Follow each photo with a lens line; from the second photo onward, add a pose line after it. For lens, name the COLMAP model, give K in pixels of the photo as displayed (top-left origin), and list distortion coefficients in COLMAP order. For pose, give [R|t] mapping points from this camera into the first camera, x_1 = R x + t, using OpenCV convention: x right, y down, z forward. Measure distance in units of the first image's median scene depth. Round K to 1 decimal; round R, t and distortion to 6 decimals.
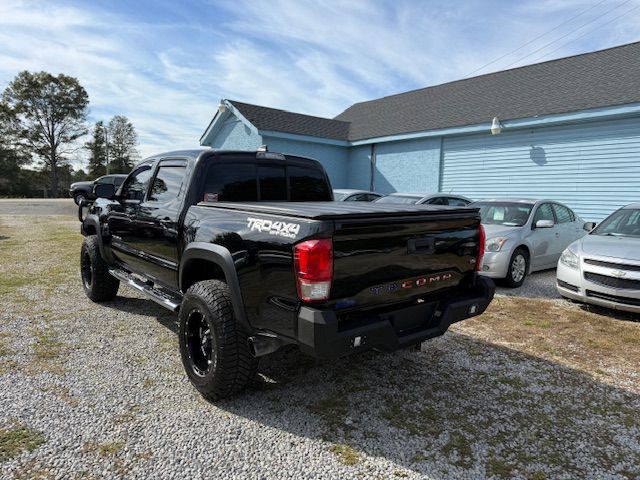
lens RADIAL K [[451.3, 0, 323.1], [0, 451.3, 241.4], [0, 0, 1]] dist [0.032480, -0.038746]
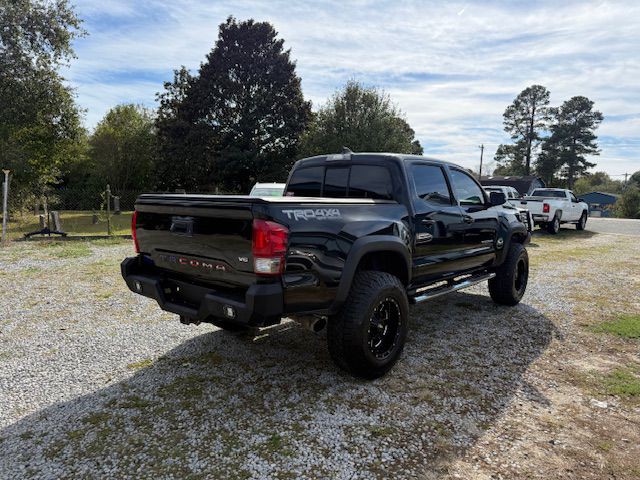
lens RADIAL K [[451.3, 0, 322.3], [0, 451.3, 240.4], [0, 0, 1]] dist [0.032480, -0.038746]
pose [[0.166355, 0.081976, -0.982652, 0.673589], [-0.138430, 0.988611, 0.059038, -0.035735], [0.976301, 0.126207, 0.175809, 0.559414]]
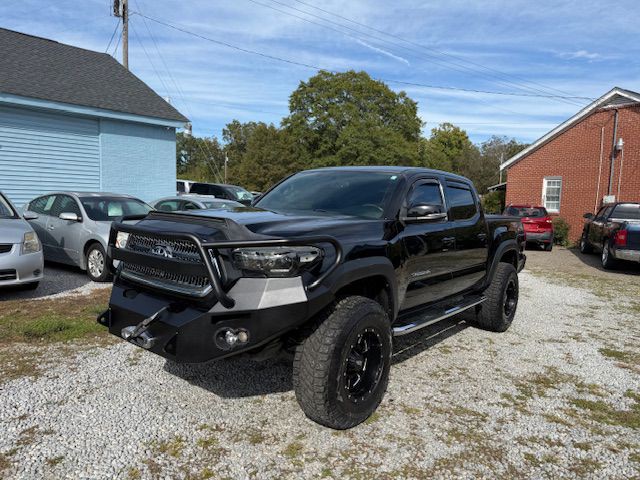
lens RADIAL K [[451.3, 0, 322.8], [0, 451.3, 244.4], [0, 0, 1]] dist [0.032480, -0.038746]
pose [[-0.211361, -0.127903, 0.969003, -0.952648], [0.059490, 0.987879, 0.143371, -0.144227], [-0.975596, 0.087949, -0.201190, 1.097531]]
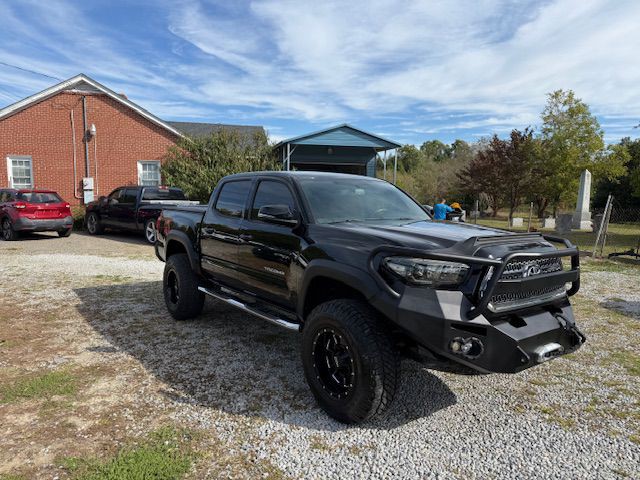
lens RADIAL K [[451.3, 0, 318.4], [0, 451.3, 238.9], [0, 0, 1]] dist [0.032480, -0.038746]
pose [[-0.997600, -0.043722, 0.053697, -0.251100], [-0.031494, 0.977090, 0.210482, -0.213926], [-0.061670, 0.208286, -0.976122, 1.669098]]
